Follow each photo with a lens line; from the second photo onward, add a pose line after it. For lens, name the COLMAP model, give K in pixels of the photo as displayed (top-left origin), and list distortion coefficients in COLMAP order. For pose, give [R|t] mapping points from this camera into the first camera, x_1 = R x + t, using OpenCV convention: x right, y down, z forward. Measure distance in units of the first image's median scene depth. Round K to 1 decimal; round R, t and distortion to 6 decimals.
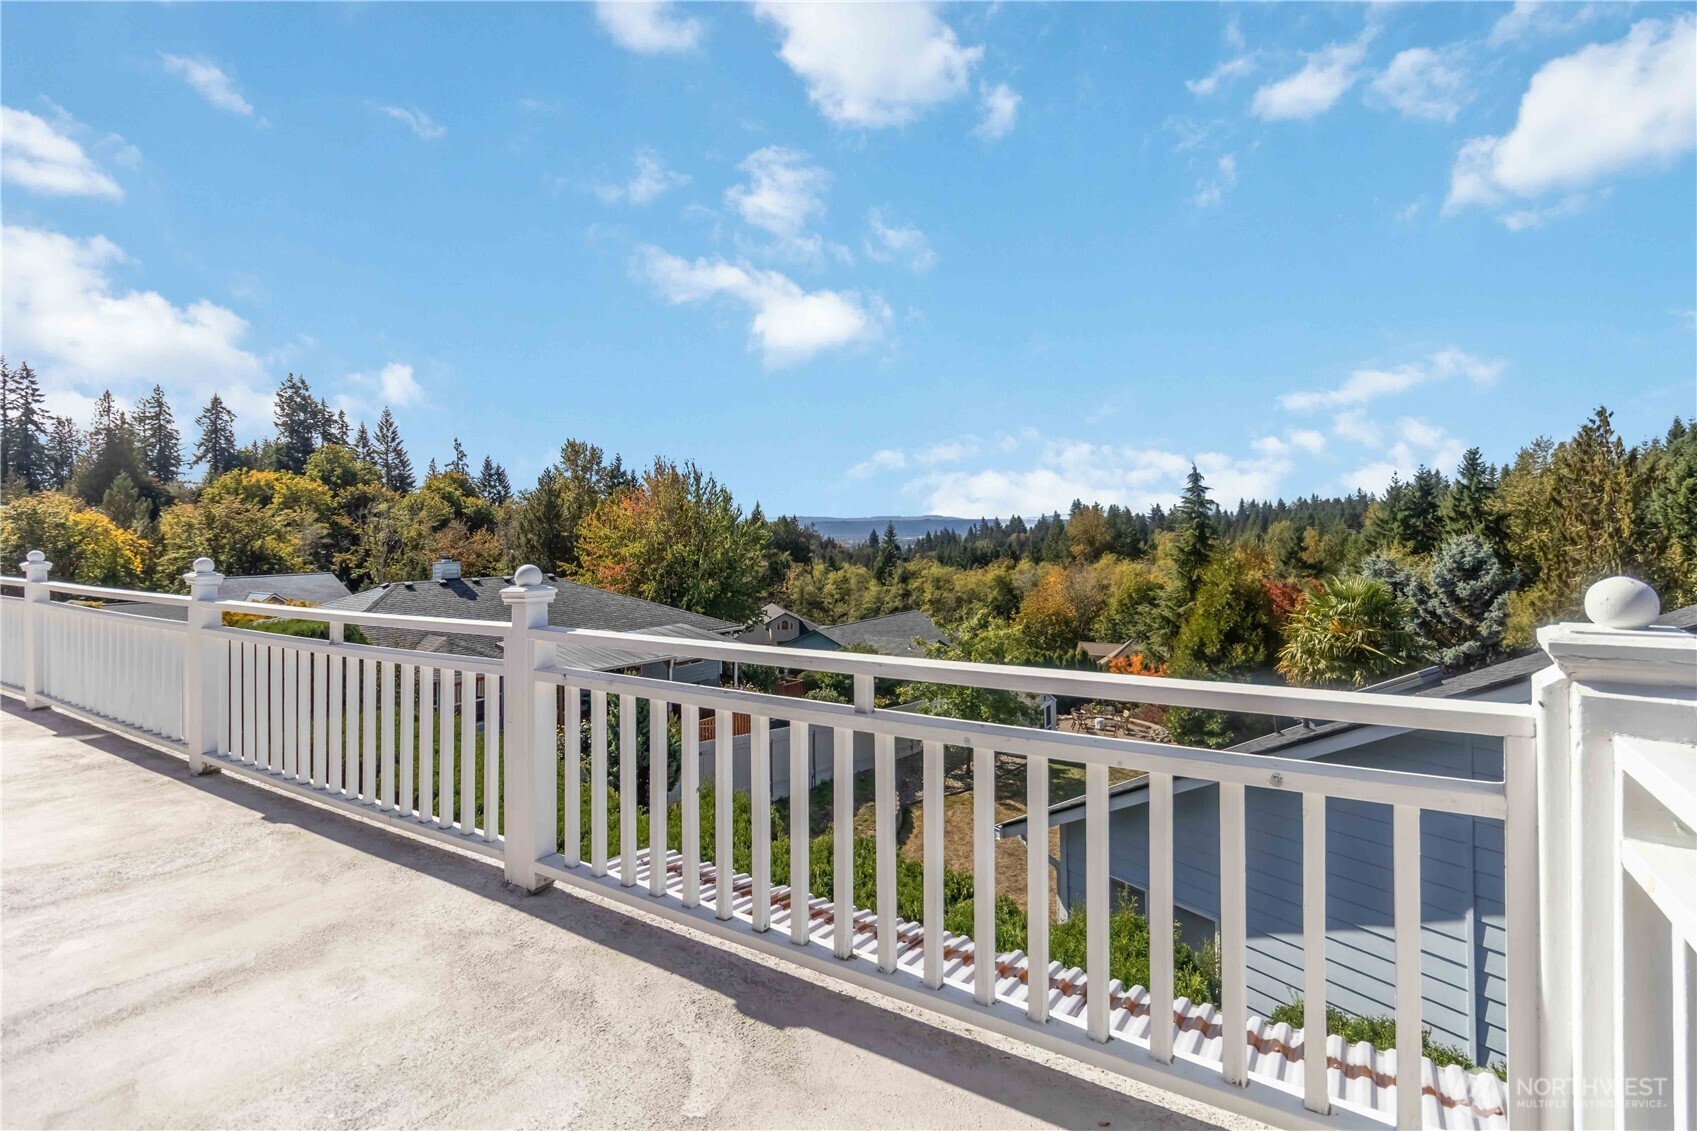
lens RADIAL K [[771.5, 0, 854.7], [0, 771.5, 535.7], [0, 0, 1]] dist [-0.001811, -0.000013]
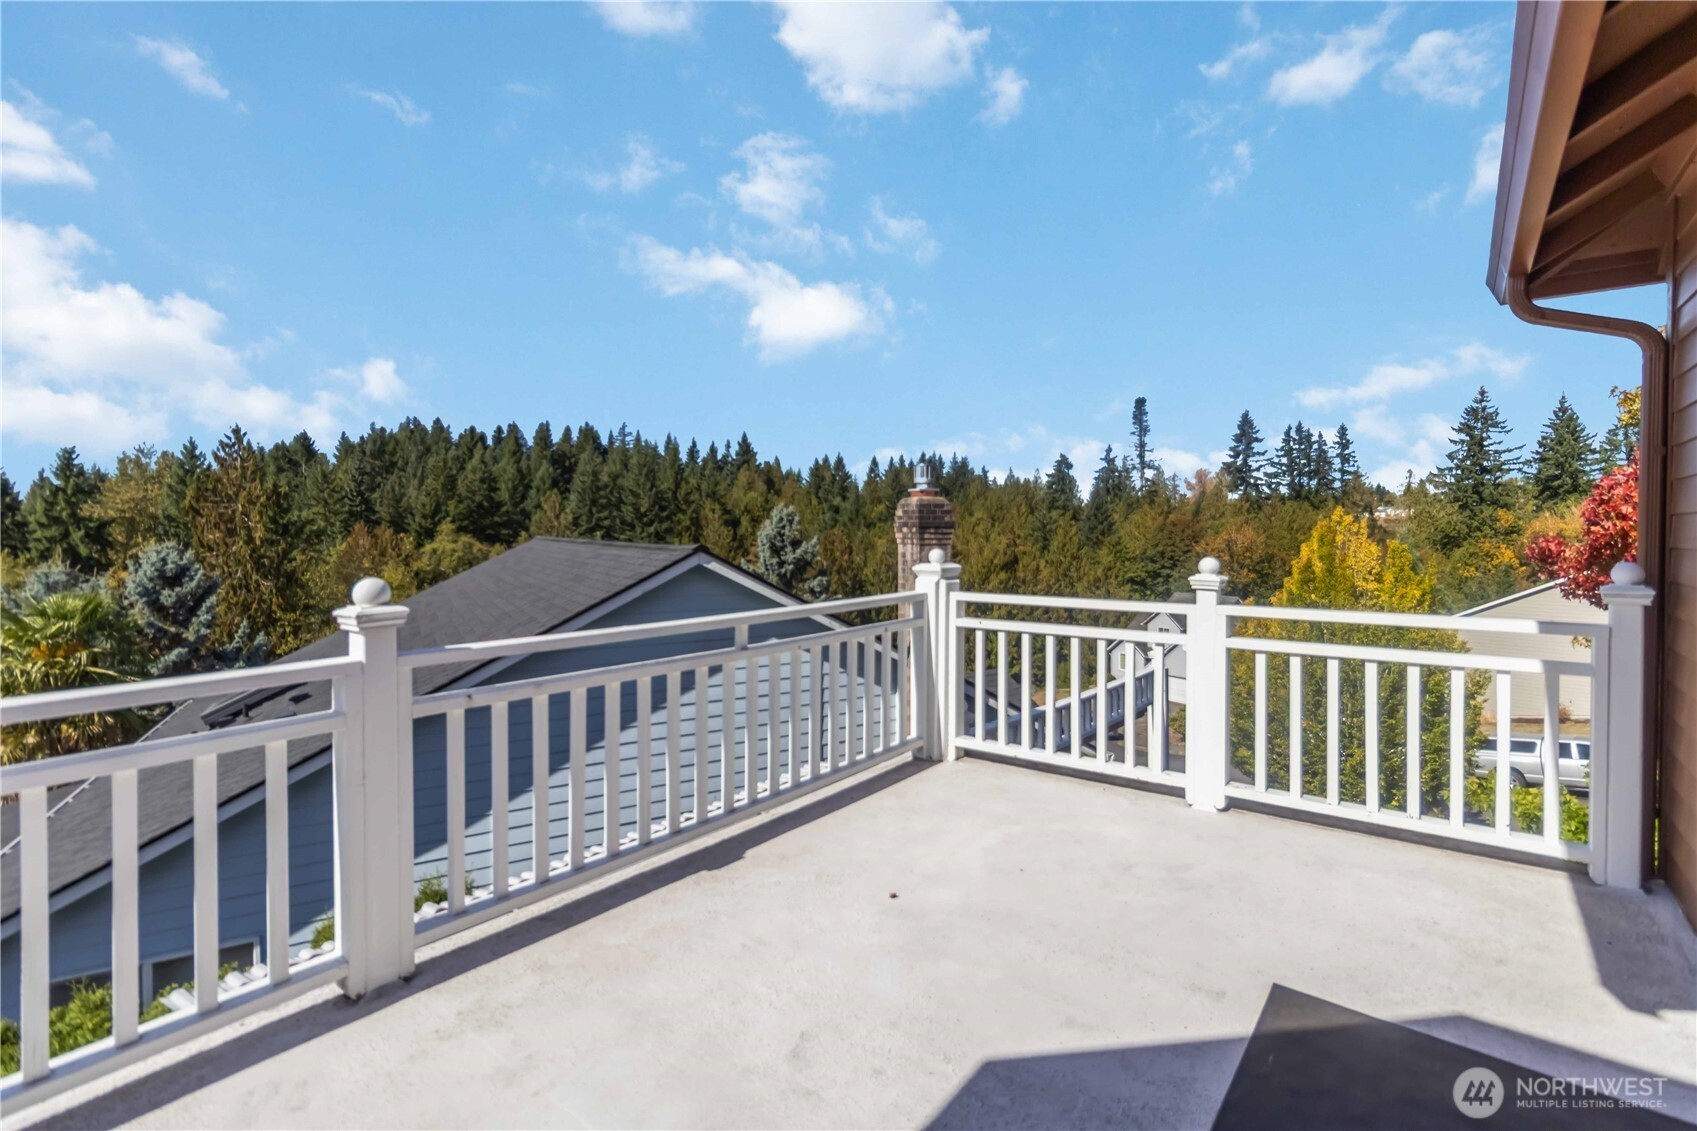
lens RADIAL K [[789.8, 0, 856.6], [0, 789.8, 523.8], [0, 0, 1]] dist [-0.000640, -0.000058]
pose [[0.091371, 0.015912, 0.995690, -0.099711], [0.009130, 0.999817, -0.016816, 0.000430], [-0.995775, 0.010627, 0.091209, 0.018801]]
